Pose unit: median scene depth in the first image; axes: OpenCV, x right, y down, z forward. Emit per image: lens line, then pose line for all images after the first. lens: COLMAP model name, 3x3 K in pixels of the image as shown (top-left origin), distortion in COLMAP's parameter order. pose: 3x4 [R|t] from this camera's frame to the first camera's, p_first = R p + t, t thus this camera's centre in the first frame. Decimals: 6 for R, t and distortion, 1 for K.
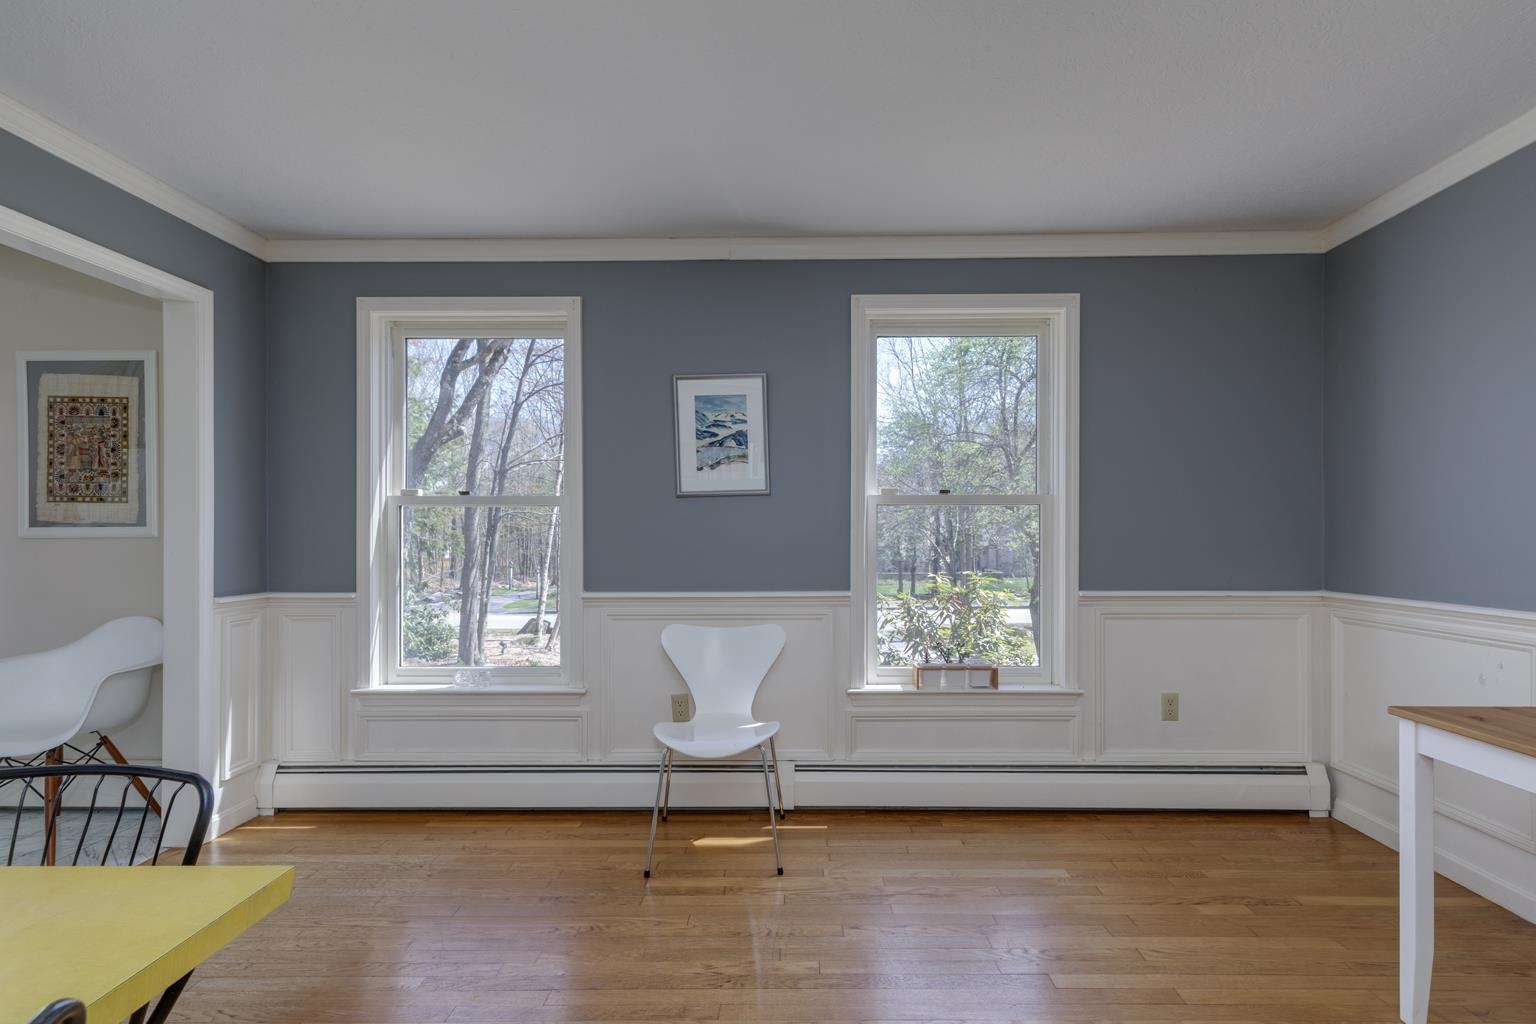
lens RADIAL K [[700.1, 0, 766.5], [0, 700.1, 526.1], [0, 0, 1]] dist [0.006575, -0.000828]
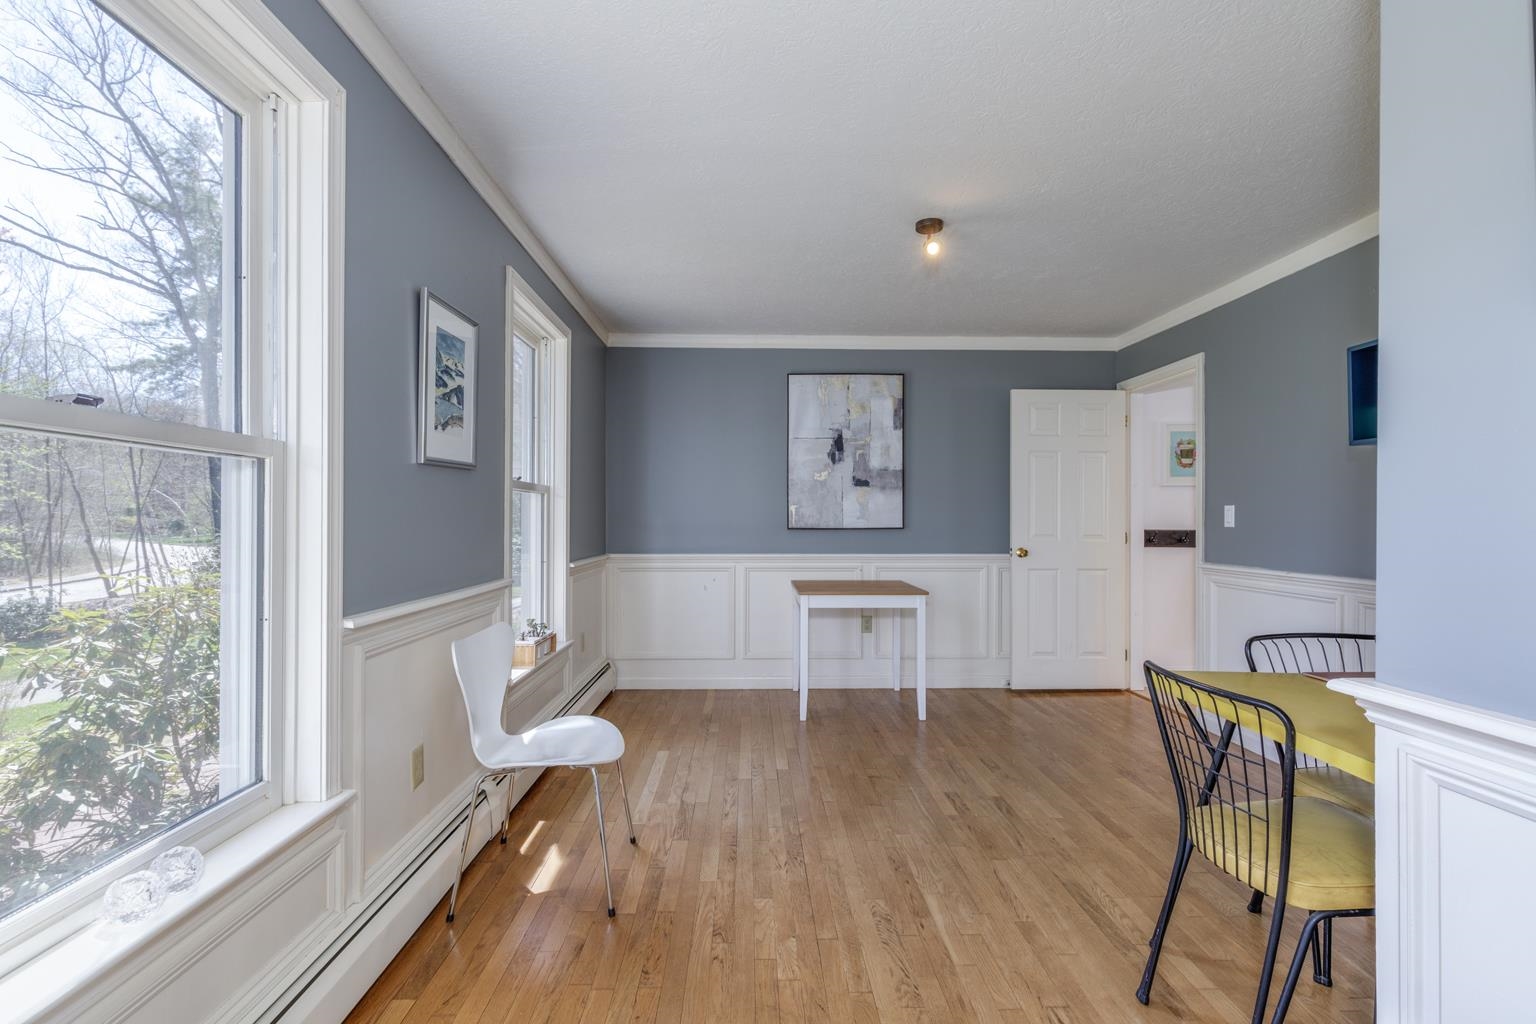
lens RADIAL K [[700.1, 0, 765.5], [0, 700.1, 514.9], [0, 0, 1]] dist [0.006575, -0.000828]
pose [[-0.030189, 0.009705, 0.999497, -0.933358], [-0.007023, 0.999926, -0.009921, 0.016421], [-0.999520, -0.007319, -0.030119, 0.755532]]
